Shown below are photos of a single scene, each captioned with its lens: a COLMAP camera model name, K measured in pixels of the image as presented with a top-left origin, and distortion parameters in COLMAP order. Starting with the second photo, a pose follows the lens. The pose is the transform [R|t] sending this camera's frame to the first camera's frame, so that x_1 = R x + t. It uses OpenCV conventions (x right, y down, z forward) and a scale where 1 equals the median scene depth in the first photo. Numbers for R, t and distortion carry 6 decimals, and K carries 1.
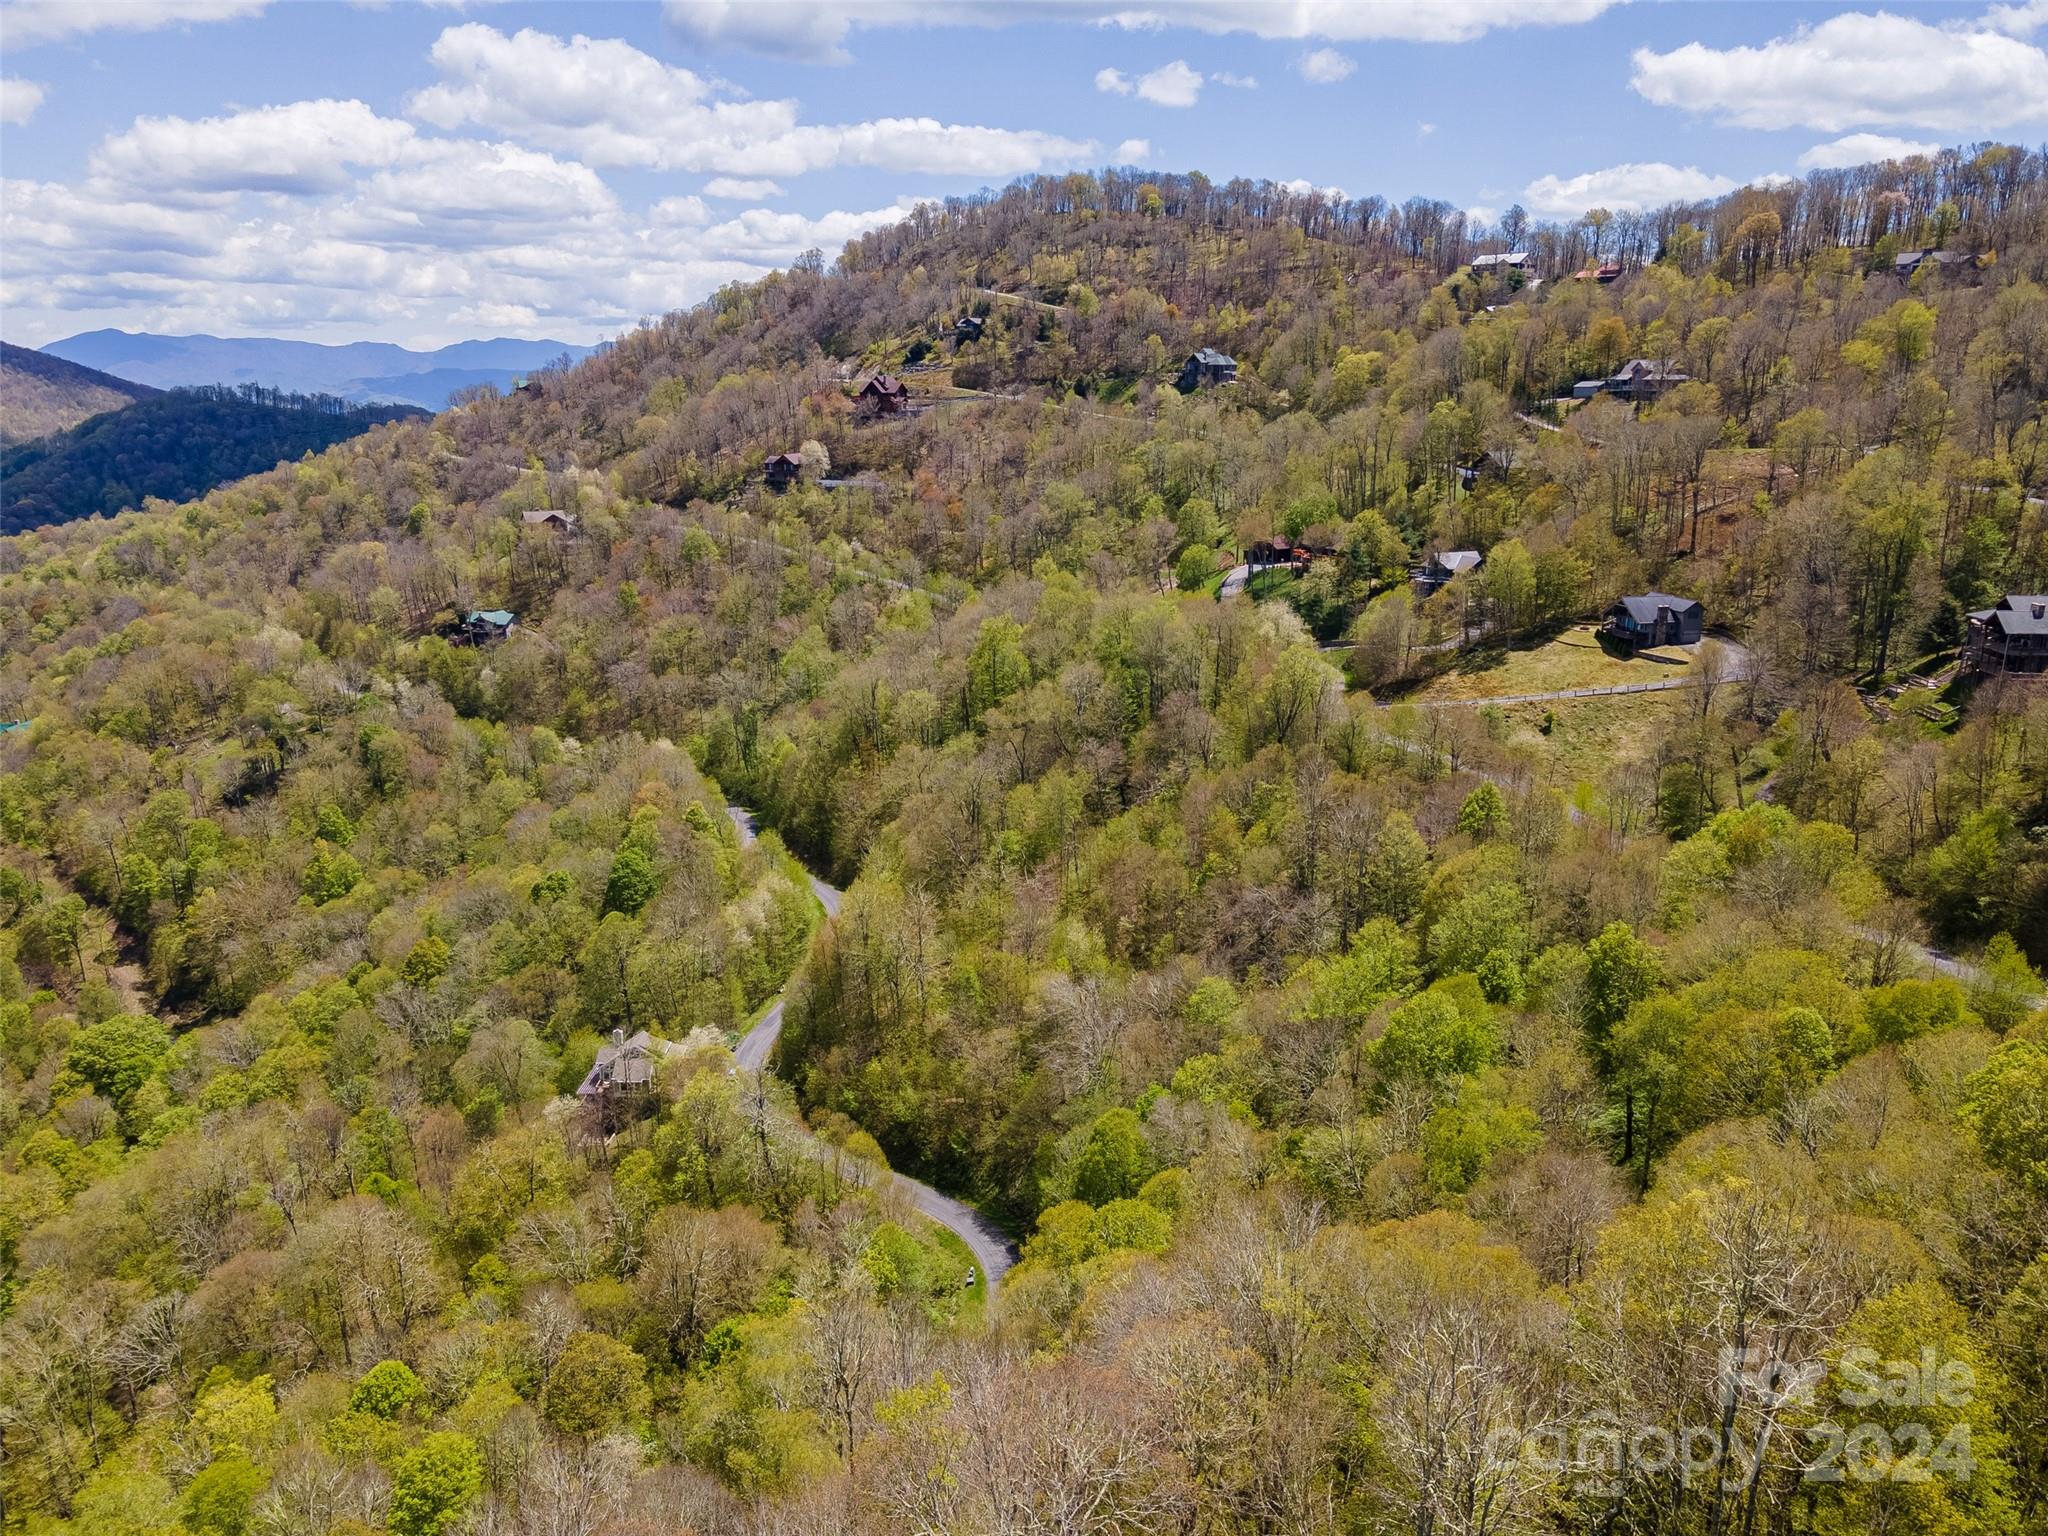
lens RADIAL K [[1510.8, 0, 1016.4], [0, 1510.8, 771.7], [0, 0, 1]] dist [0.014757, 0.053937]
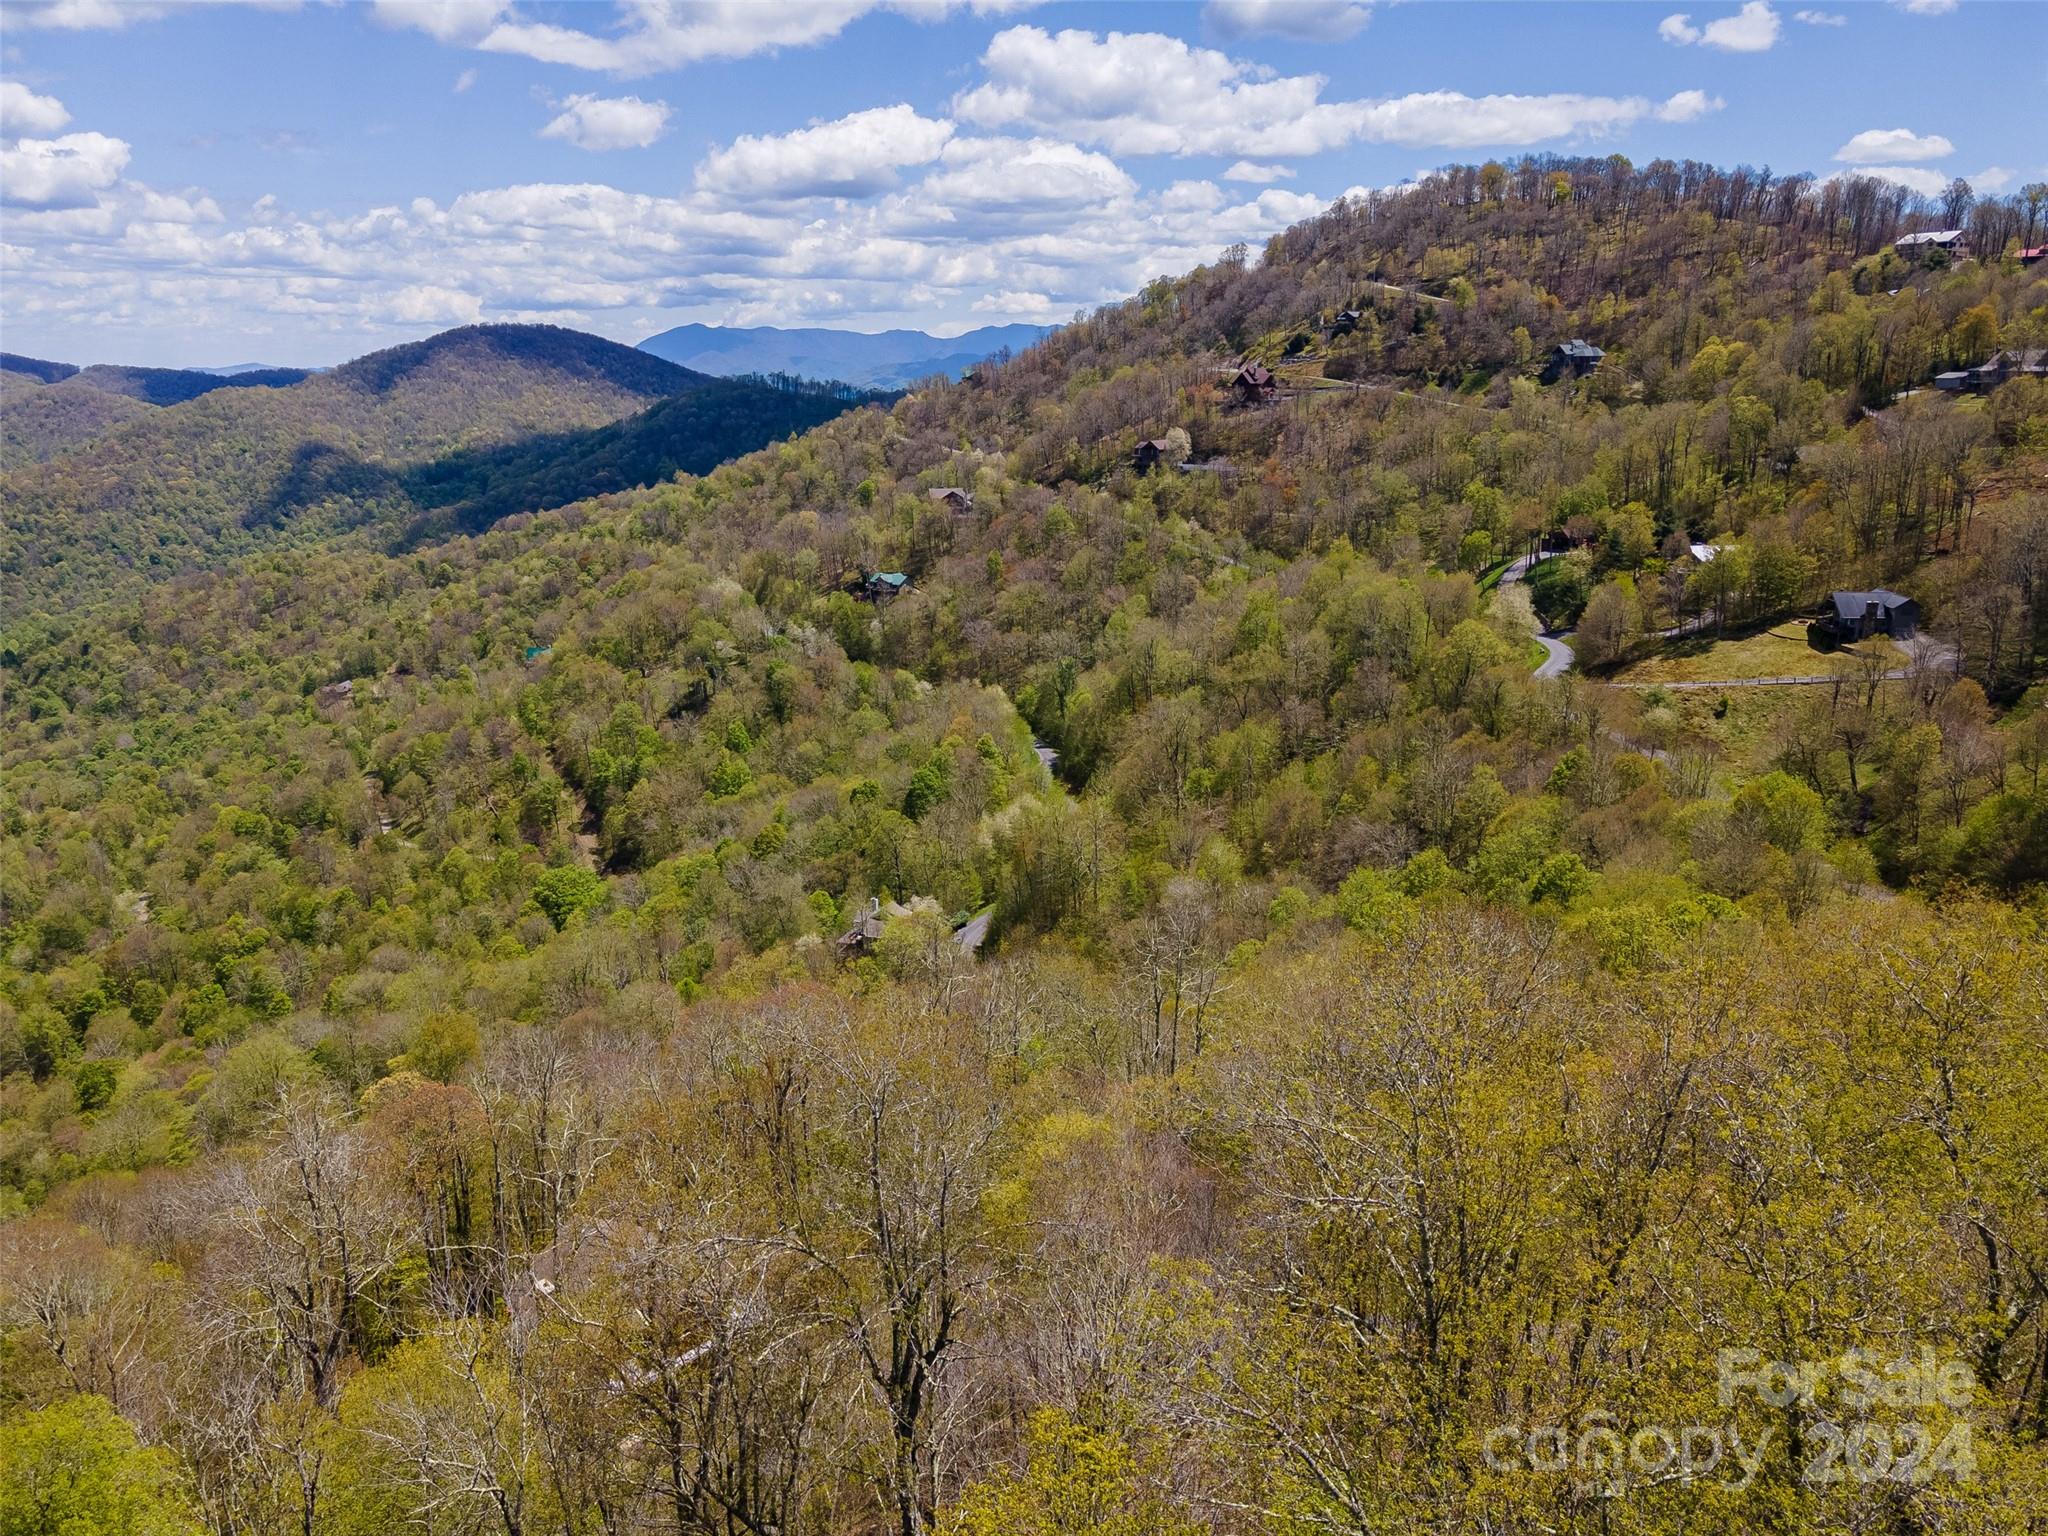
lens RADIAL K [[1510.8, 0, 1016.4], [0, 1510.8, 771.7], [0, 0, 1]] dist [0.014757, 0.053937]
pose [[0.950103, 0.078804, -0.301820, 0.111472], [-0.075454, 0.996889, 0.022760, 0.013683], [0.302674, 0.001150, 0.953093, -0.084098]]
